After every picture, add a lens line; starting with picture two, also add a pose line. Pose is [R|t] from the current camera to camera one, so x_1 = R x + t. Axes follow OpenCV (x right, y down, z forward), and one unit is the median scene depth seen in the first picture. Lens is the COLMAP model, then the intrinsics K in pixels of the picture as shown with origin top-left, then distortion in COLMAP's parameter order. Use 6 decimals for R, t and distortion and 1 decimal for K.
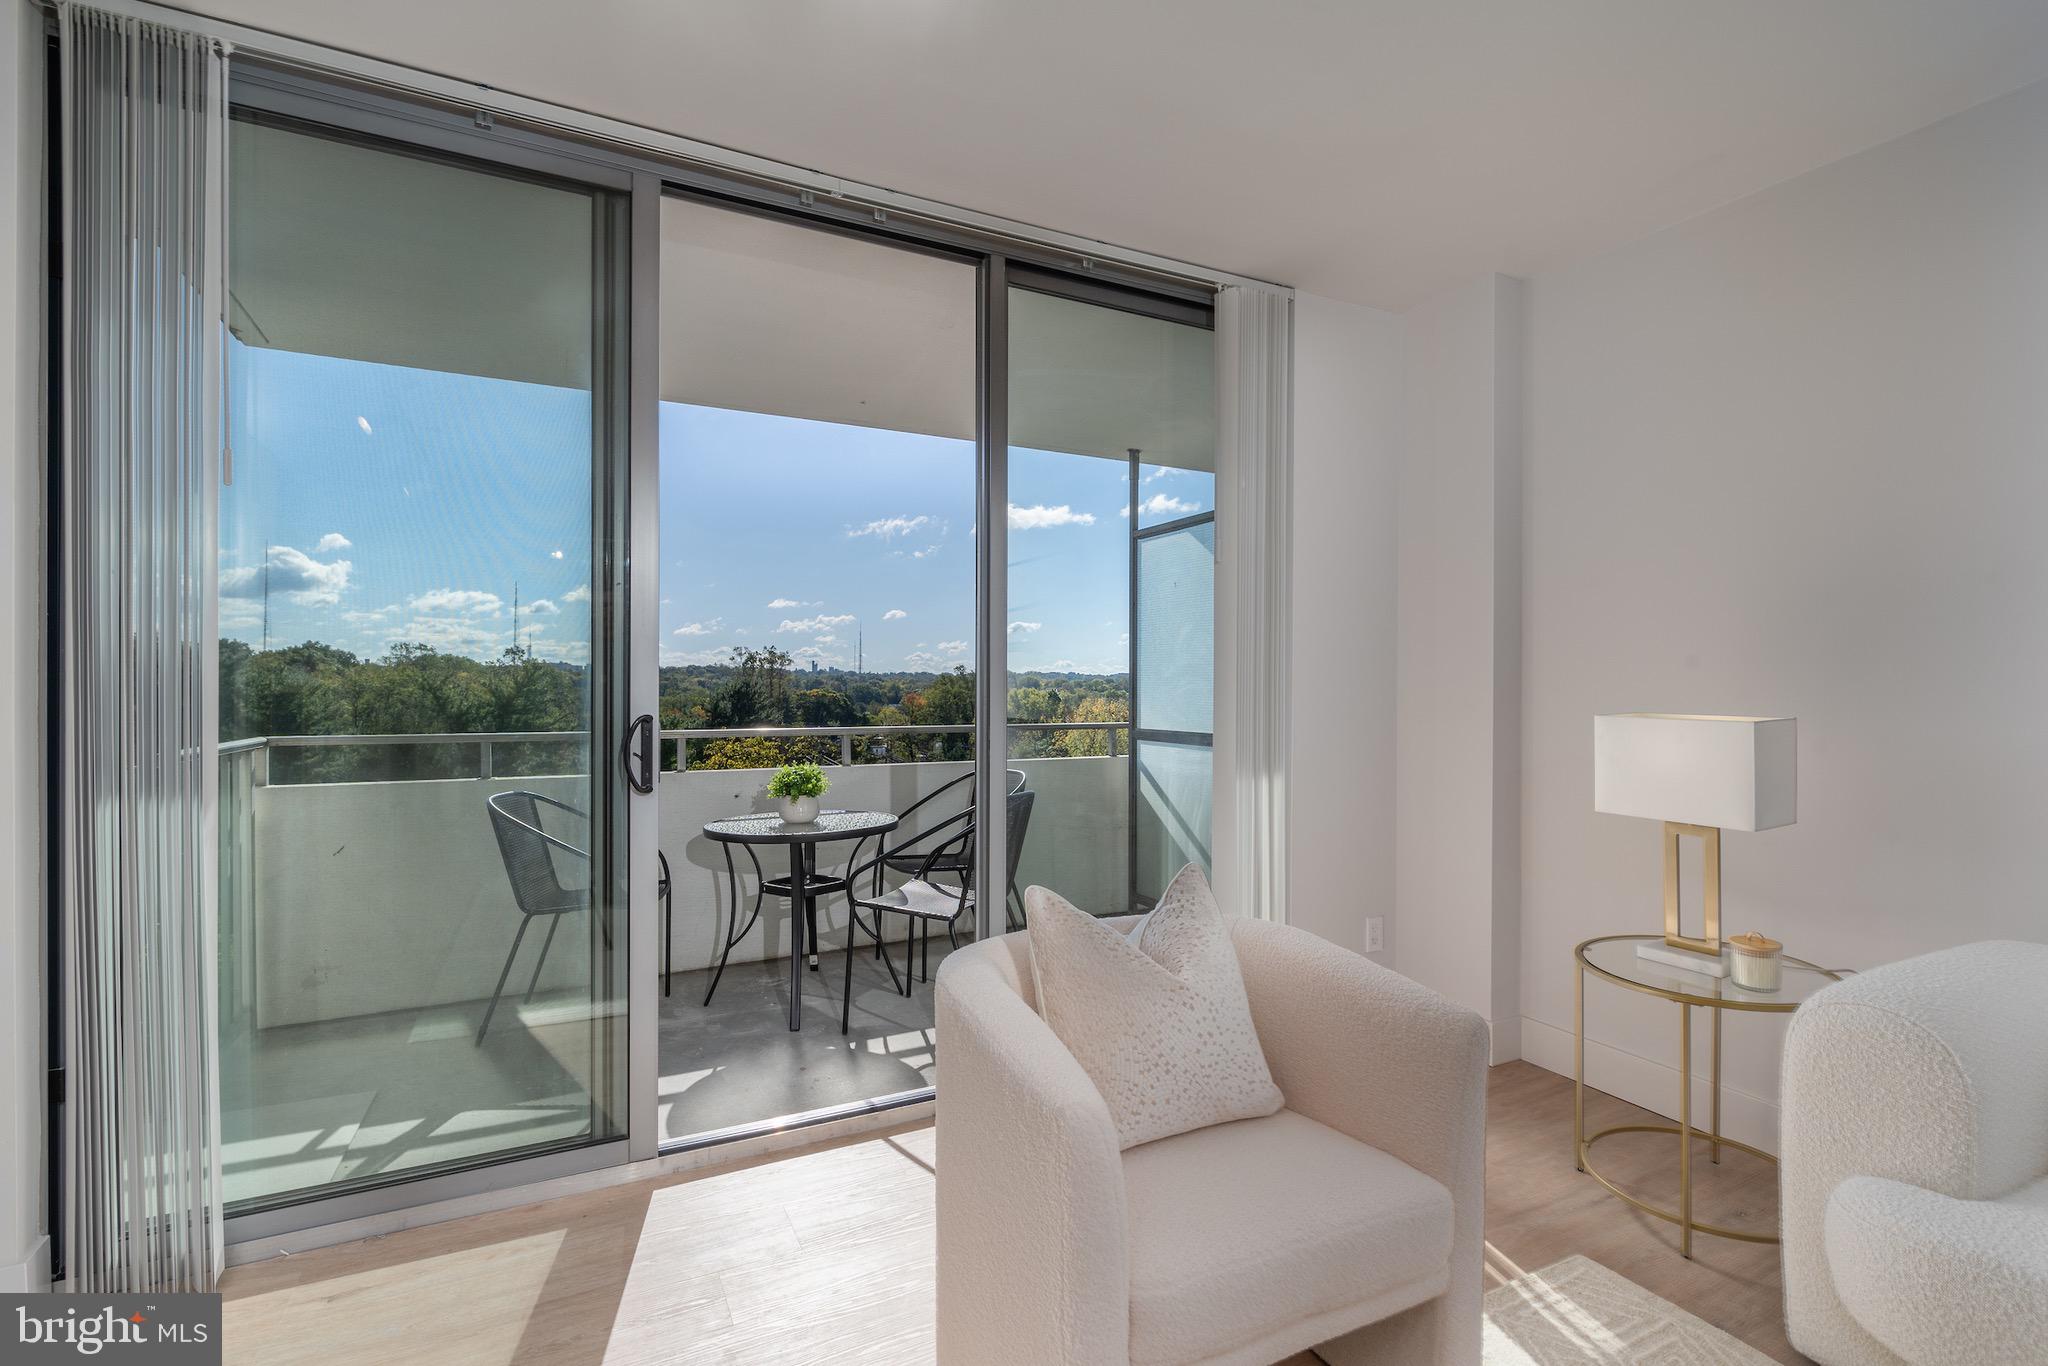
lens RADIAL K [[933.0, 0, 1011.5], [0, 933.0, 687.6], [0, 0, 1]] dist [-0.004207, -0.000209]
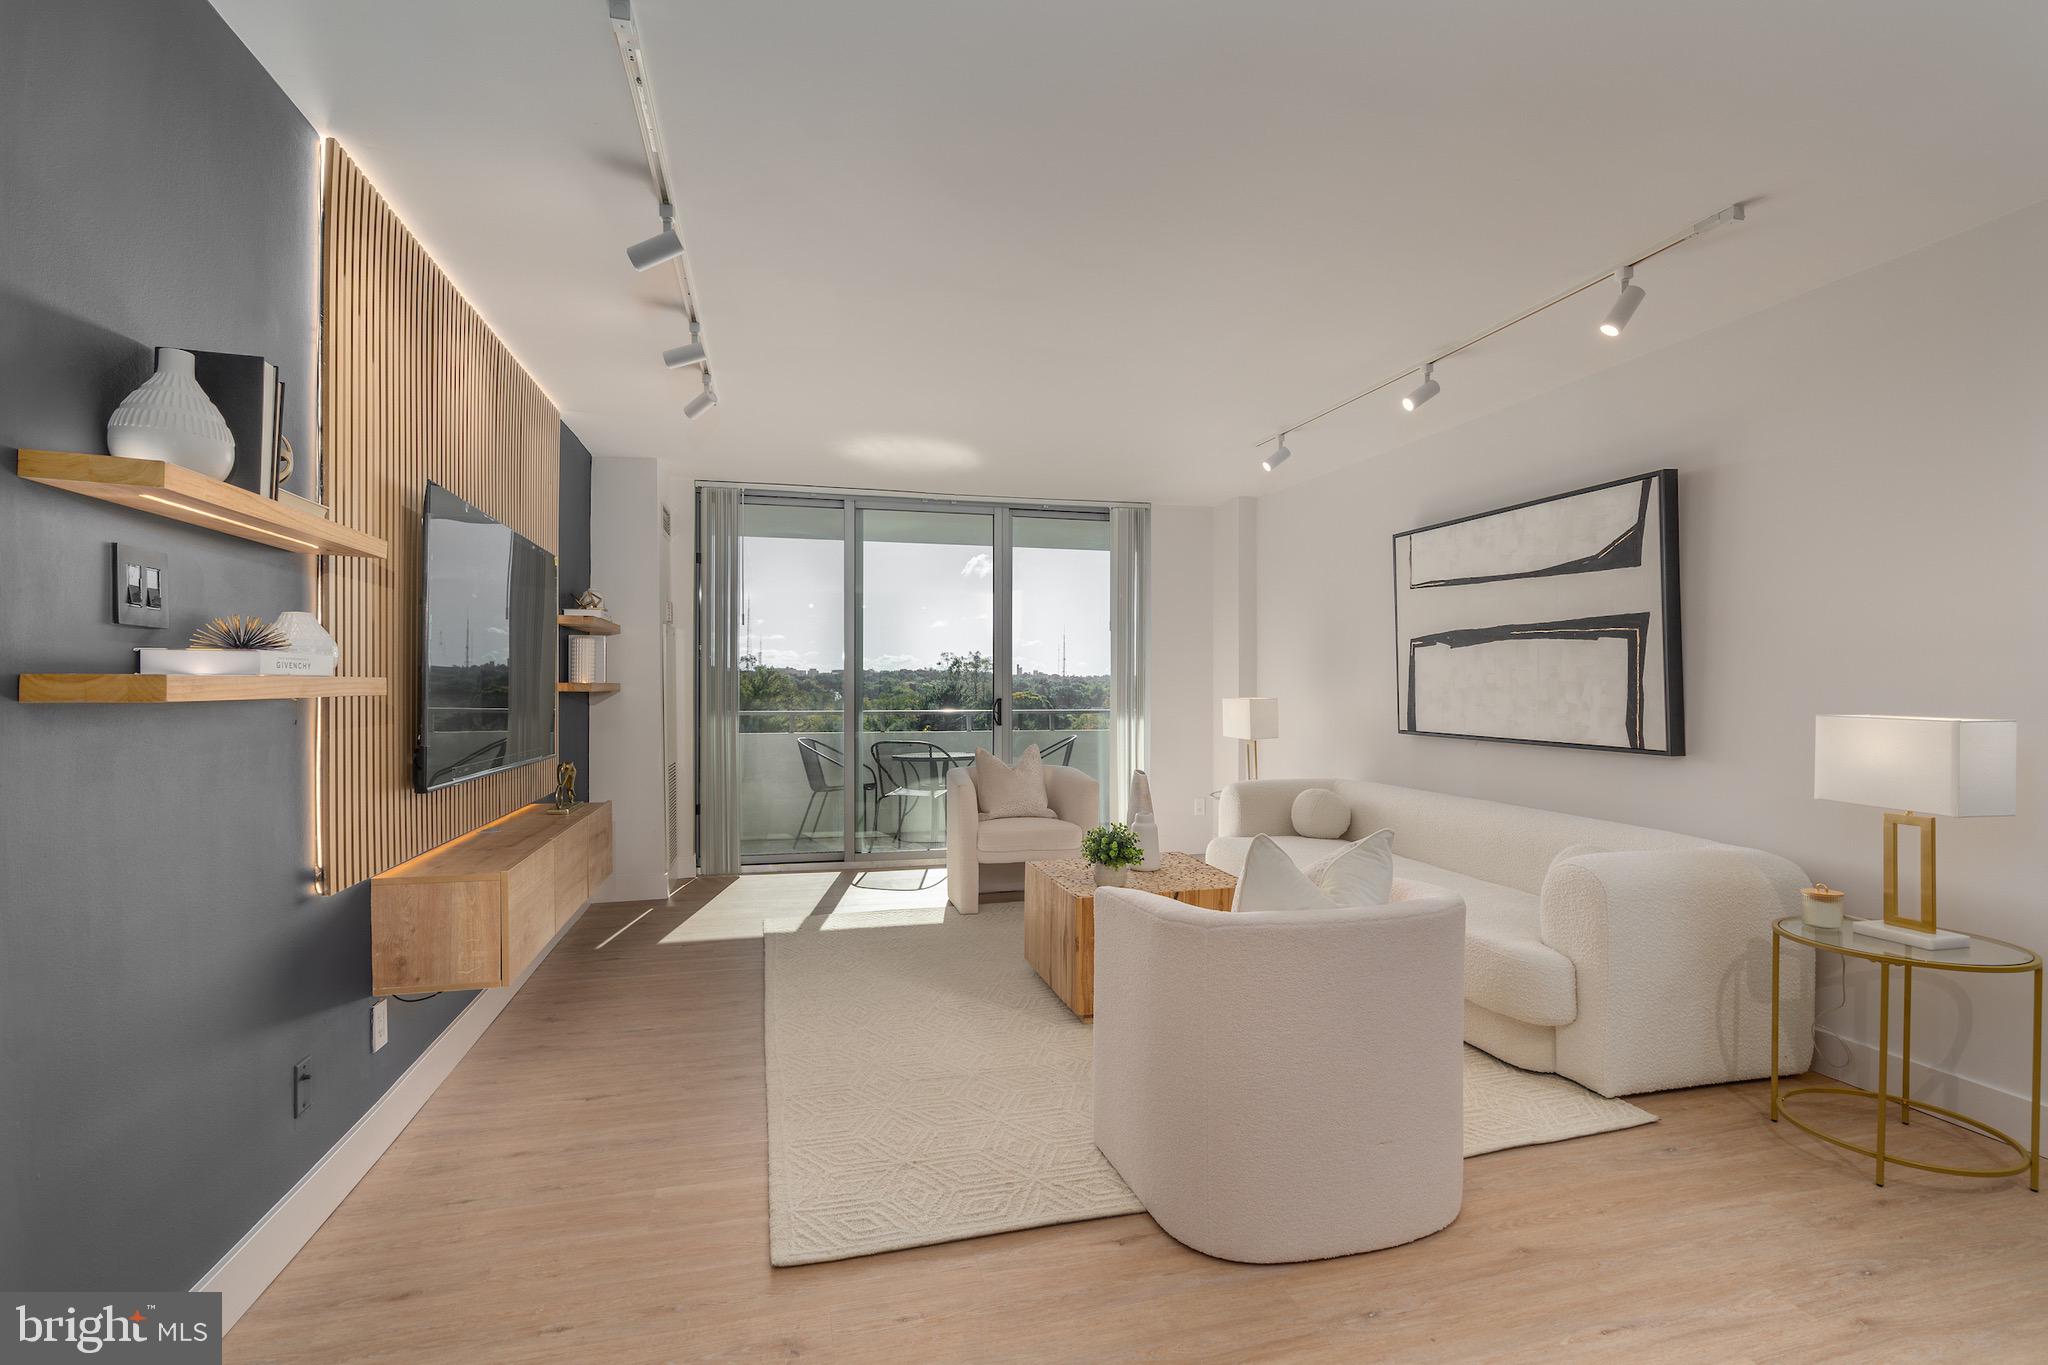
lens RADIAL K [[923.2, 0, 1022.2], [0, 923.2, 687.6], [0, 0, 1]] dist [-0.006159, 0.000867]
pose [[0.979720, -0.001394, -0.200367, 0.392415], [0.000756, 0.999994, -0.003265, 0.005548], [0.200370, 0.003047, 0.979715, -1.022321]]
